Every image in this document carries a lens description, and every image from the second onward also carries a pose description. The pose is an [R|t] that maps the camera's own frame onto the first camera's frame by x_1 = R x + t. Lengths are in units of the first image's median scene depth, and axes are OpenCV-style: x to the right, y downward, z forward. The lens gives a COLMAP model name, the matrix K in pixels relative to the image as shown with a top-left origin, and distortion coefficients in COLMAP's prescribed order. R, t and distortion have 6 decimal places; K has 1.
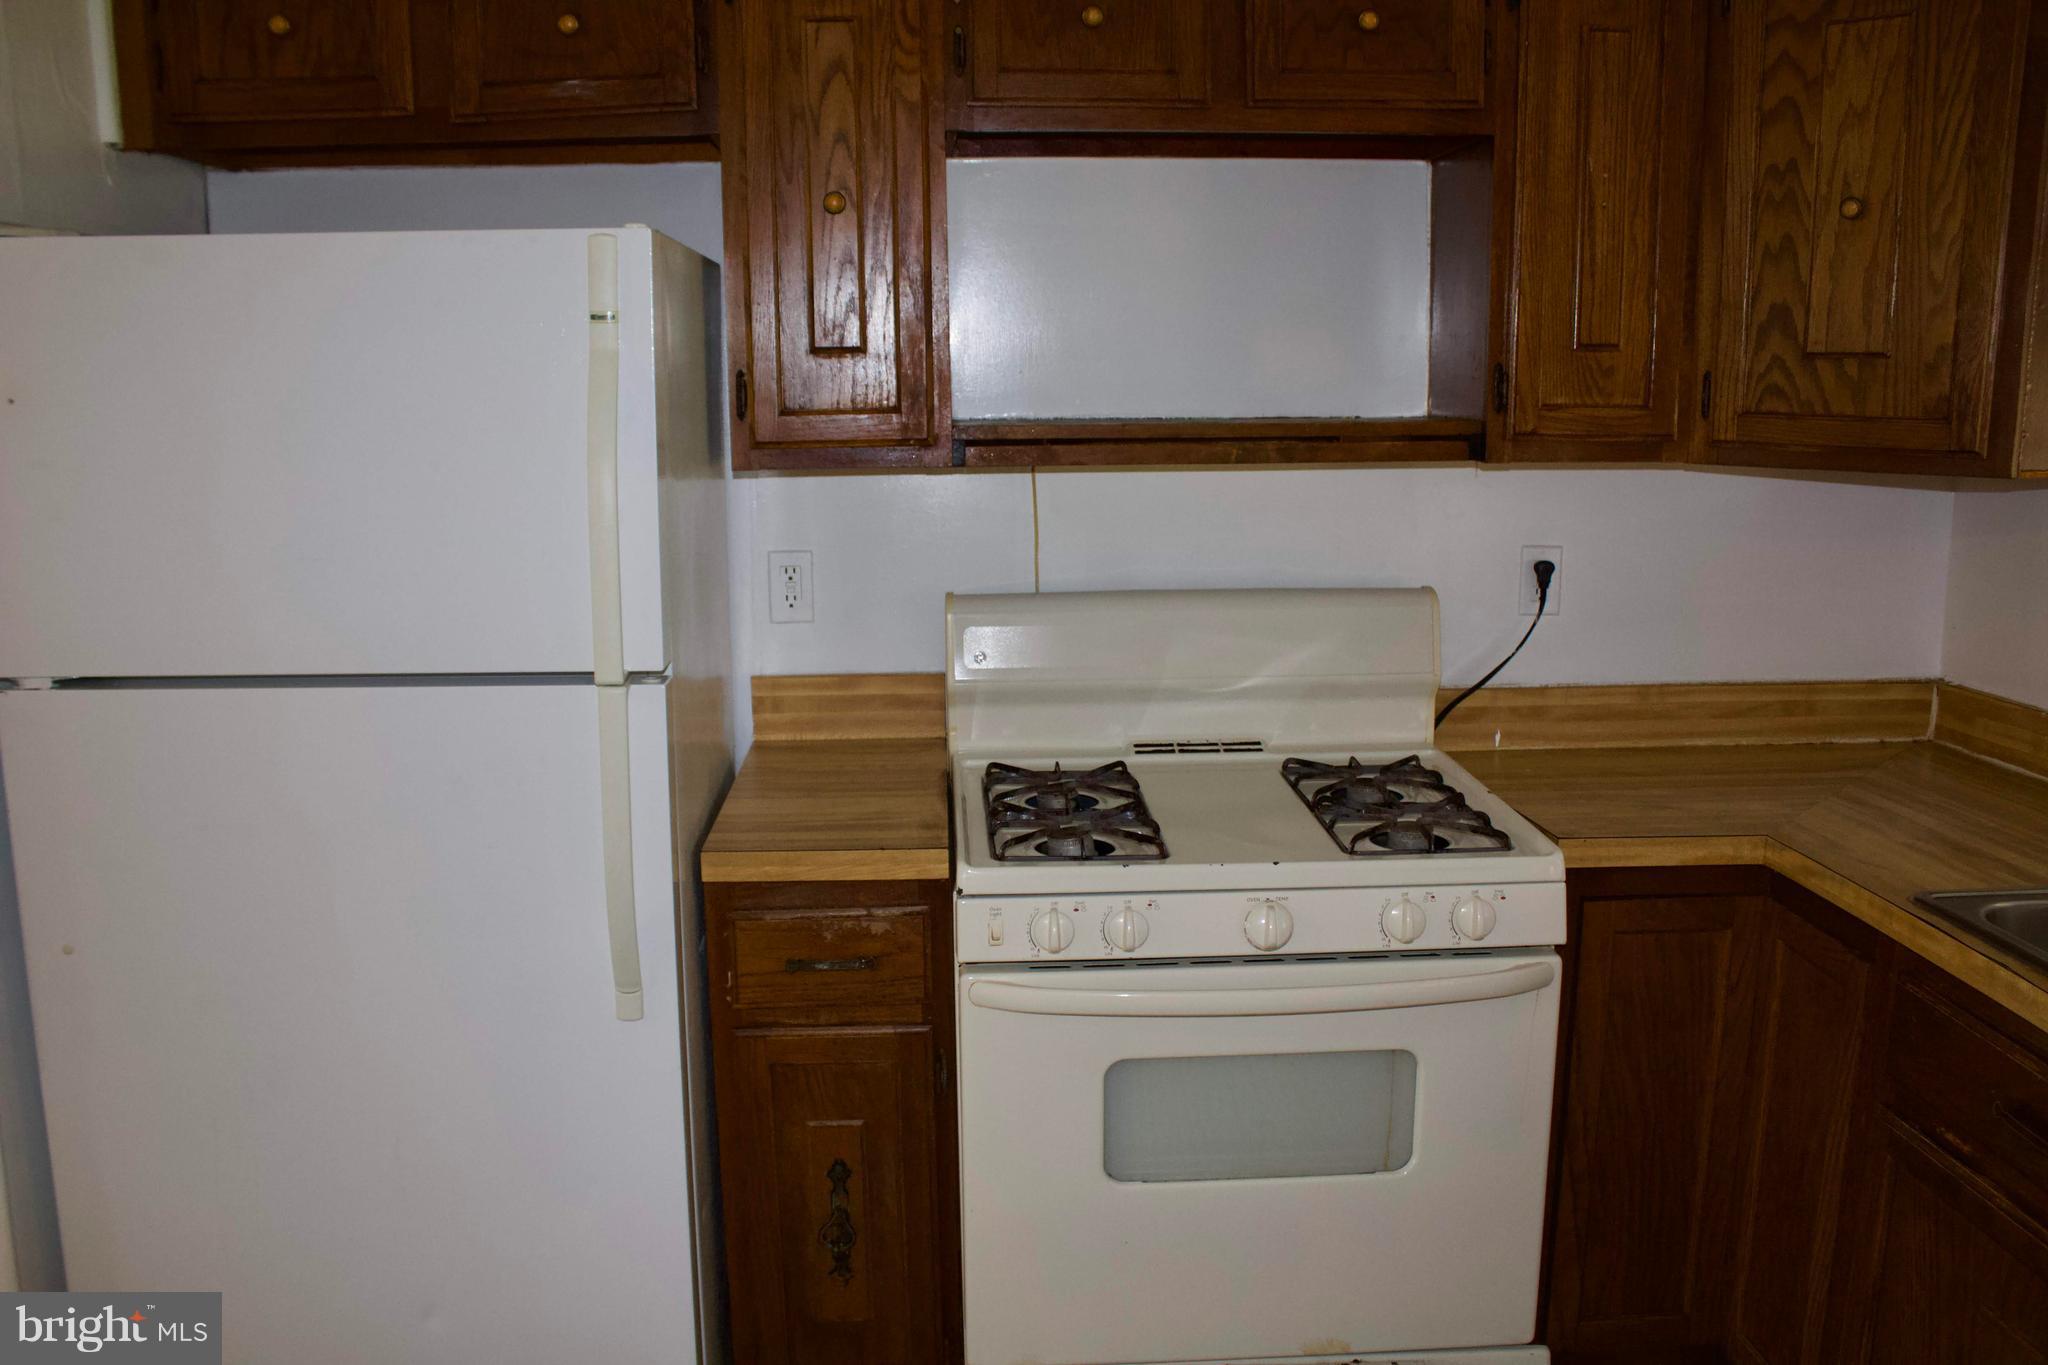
lens RADIAL K [[1709.0, 0, 1019.0], [0, 1709.0, 671.9], [0, 0, 1]] dist [-0.166724, 0.142468]
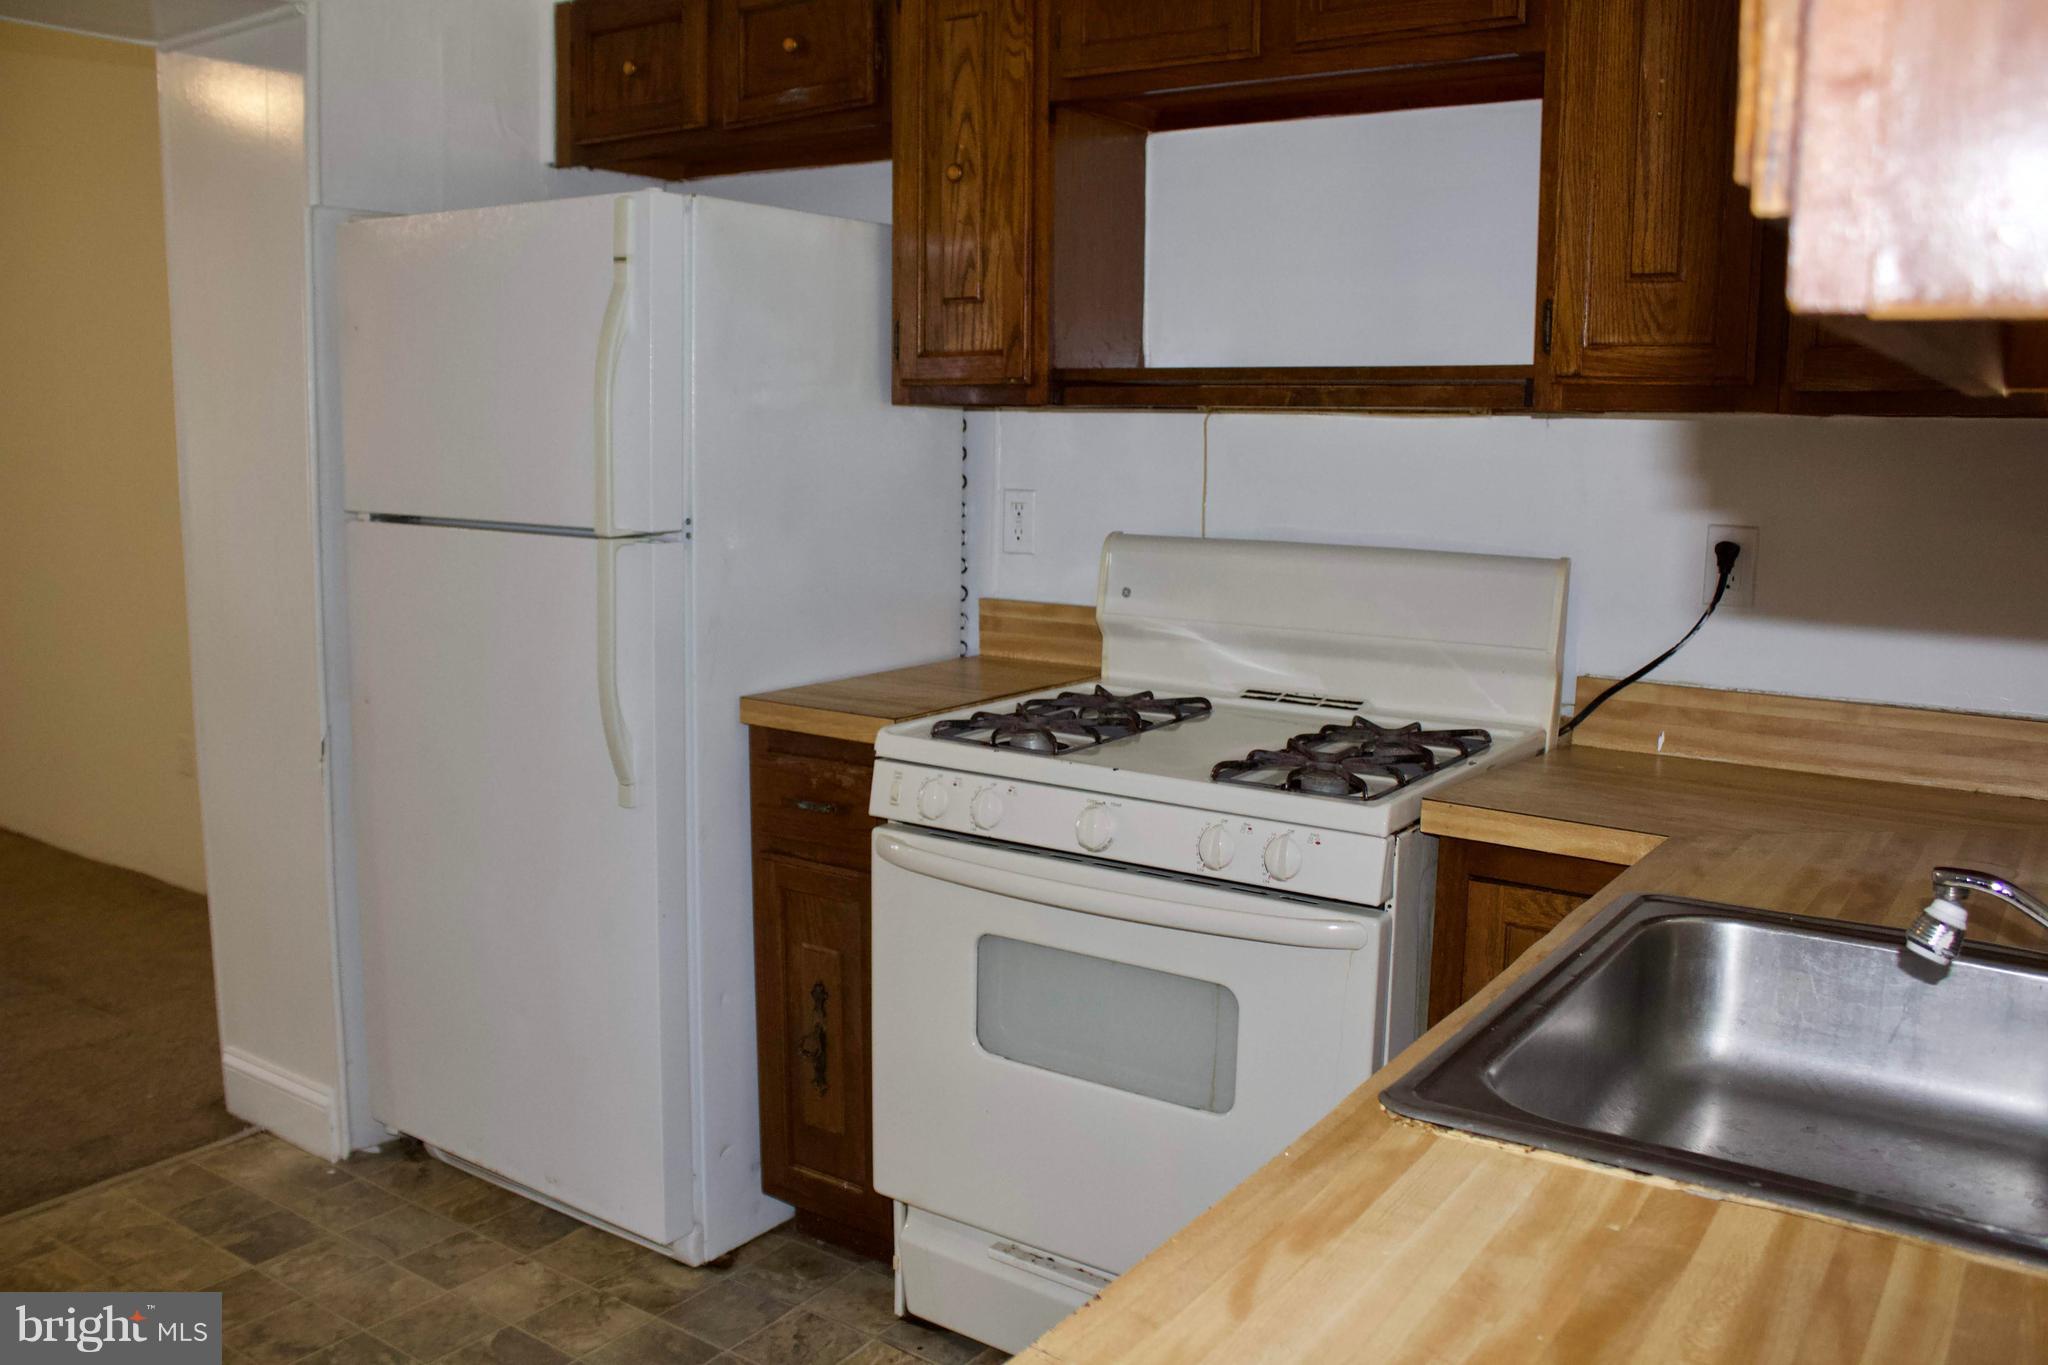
lens RADIAL K [[1709.0, 0, 988.2], [0, 1709.0, 660.2], [0, 0, 1]] dist [-0.166724, 0.142468]
pose [[0.784354, 0.101508, -0.611952, 0.647765], [-0.128977, 0.991647, -0.000822, 0.052384], [0.606757, 0.079572, 0.790894, 0.119899]]
